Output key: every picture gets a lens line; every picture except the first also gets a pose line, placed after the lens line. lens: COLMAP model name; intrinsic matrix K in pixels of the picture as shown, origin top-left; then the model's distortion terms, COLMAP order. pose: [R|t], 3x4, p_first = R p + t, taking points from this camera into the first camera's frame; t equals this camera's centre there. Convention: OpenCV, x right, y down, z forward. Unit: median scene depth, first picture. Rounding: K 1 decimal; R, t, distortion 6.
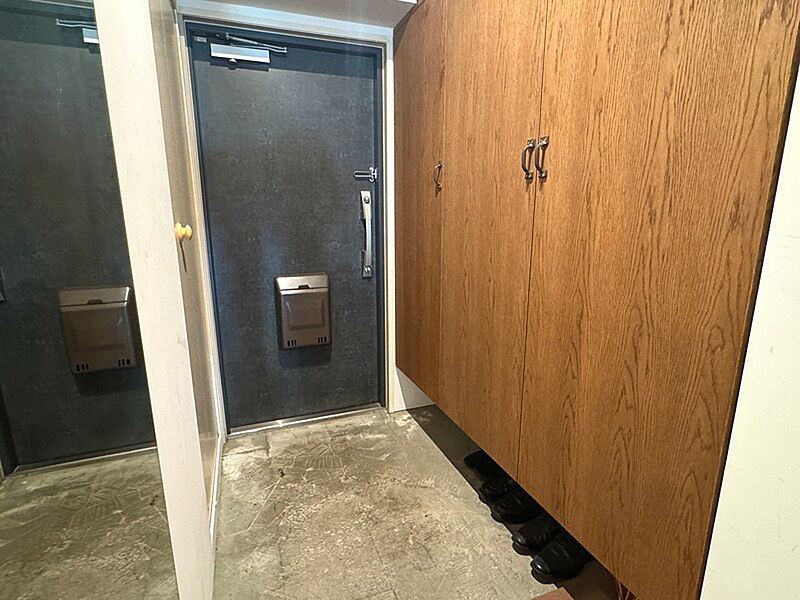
lens RADIAL K [[416.4, 0, 398.2], [0, 416.4, 301.2], [0, 0, 1]] dist [-0.001682, -0.001736]
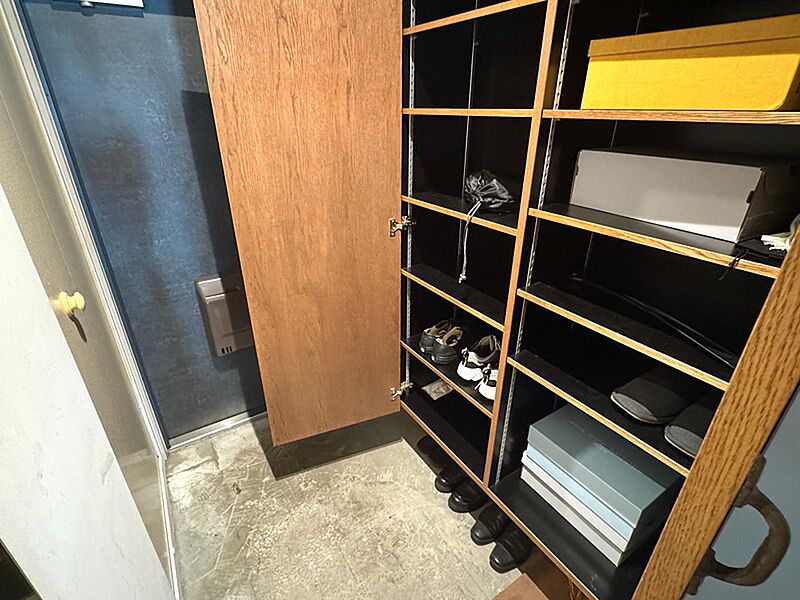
lens RADIAL K [[400.1, 0, 401.2], [0, 400.1, 300.2], [0, 0, 1]] dist [-0.003516, 0.000028]
pose [[0.977361, -0.085345, 0.193603, -0.048618], [0.037738, 0.970681, 0.237390, -0.230623], [-0.208186, -0.224709, 0.951927, 0.128488]]
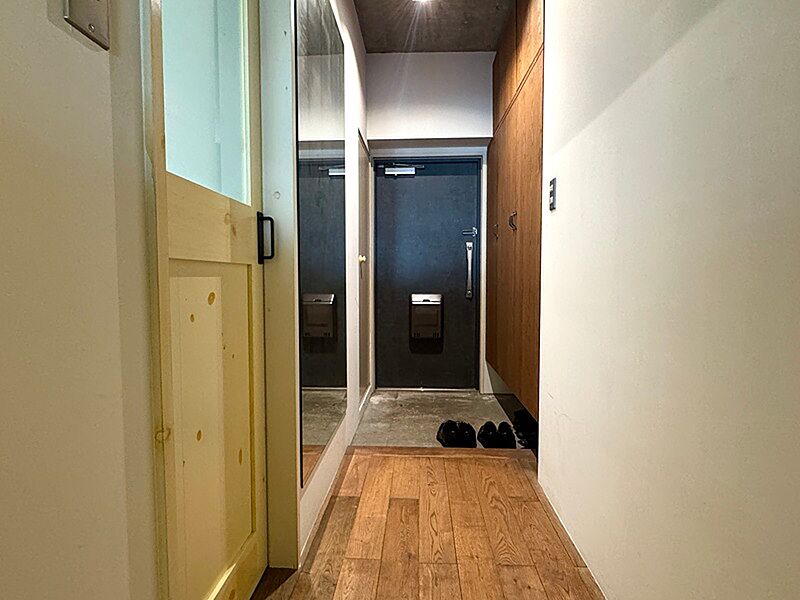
lens RADIAL K [[462.5, 0, 399.7], [0, 462.5, 300.4], [0, 0, 1]] dist [0.000652, 0.000071]
pose [[0.920085, 0.022914, -0.391048, 0.439697], [-0.087499, 0.985086, -0.148151, 0.278831], [0.381822, 0.170528, 0.908368, -0.775766]]
